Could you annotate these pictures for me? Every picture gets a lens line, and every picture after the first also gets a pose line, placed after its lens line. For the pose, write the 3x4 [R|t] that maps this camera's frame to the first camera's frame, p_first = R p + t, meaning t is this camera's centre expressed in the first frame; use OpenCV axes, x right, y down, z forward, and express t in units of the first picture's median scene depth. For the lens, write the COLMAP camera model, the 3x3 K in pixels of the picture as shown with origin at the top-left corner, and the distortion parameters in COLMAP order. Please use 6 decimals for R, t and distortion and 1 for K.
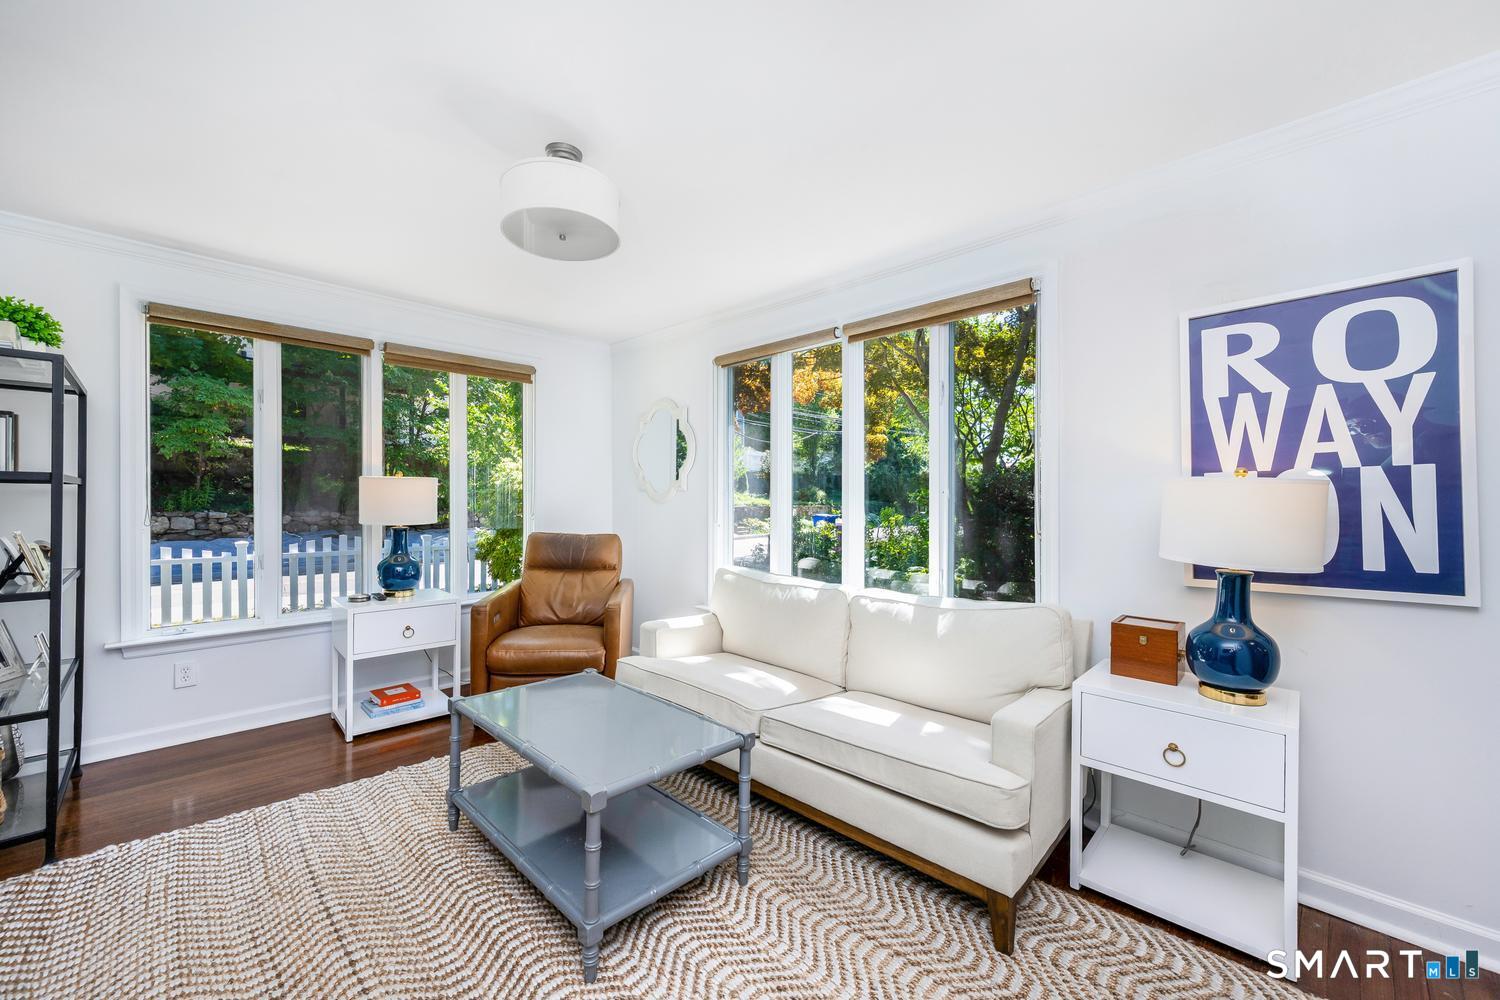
lens RADIAL K [[586.2, 0, 748.2], [0, 586.2, 499.2], [0, 0, 1]] dist [0.000198, -0.000113]
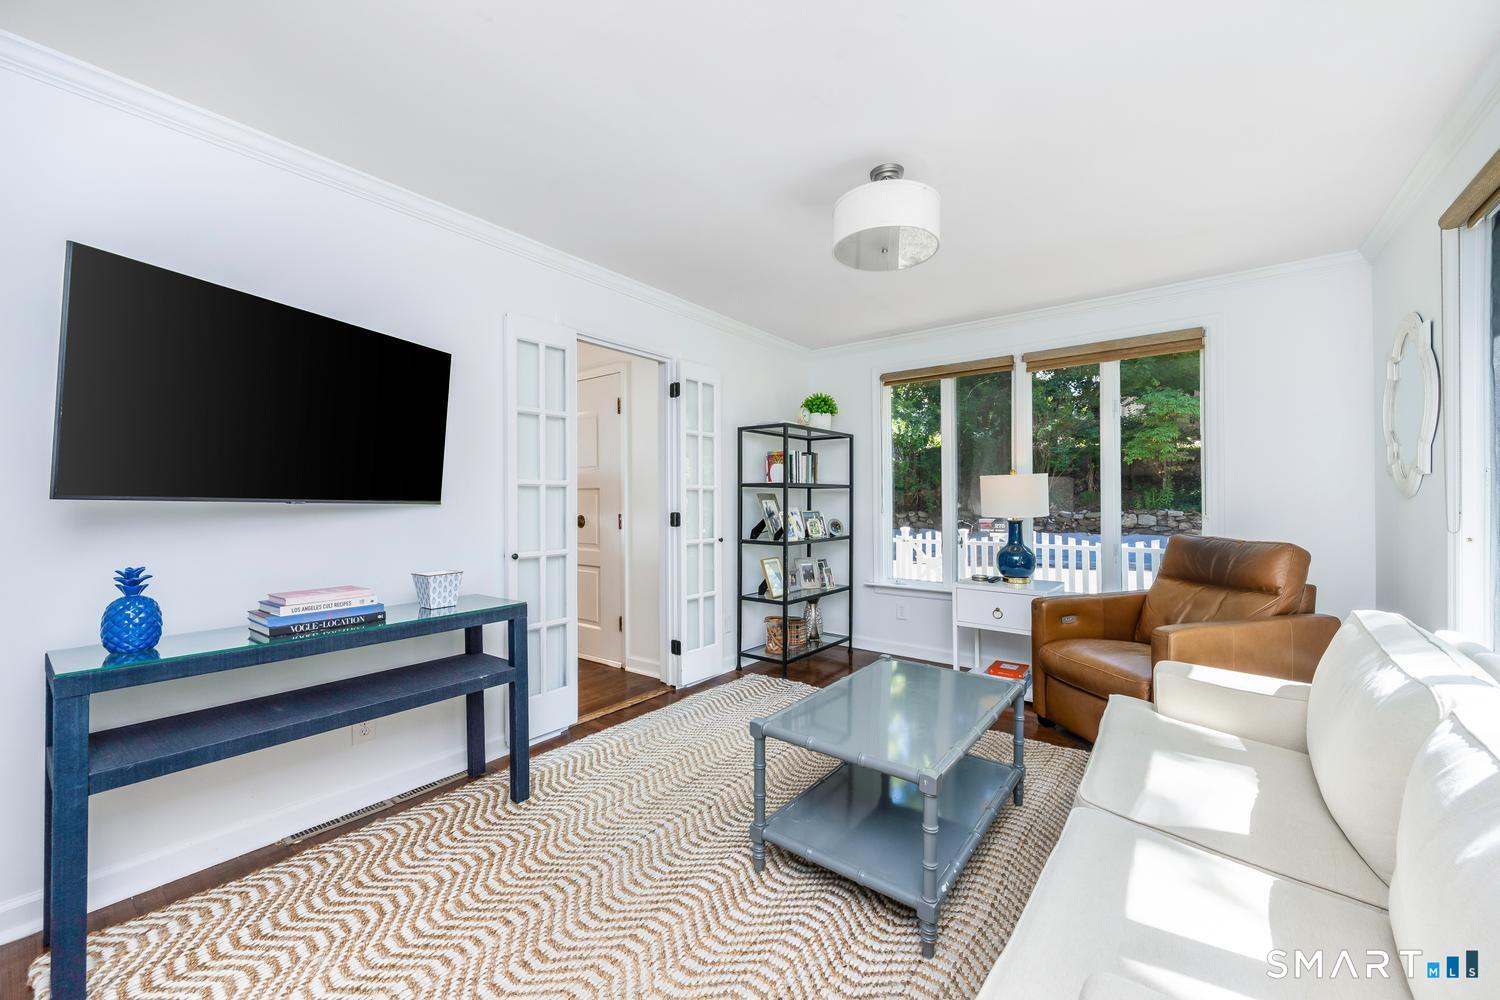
lens RADIAL K [[586.2, 0, 749.9], [0, 586.2, 498.1], [0, 0, 1]] dist [0.000198, -0.000113]
pose [[0.114906, -0.008357, -0.993341, 0.446284], [0.005390, 0.999955, -0.007790, 0.012225], [0.993362, -0.004459, 0.114945, 0.377667]]
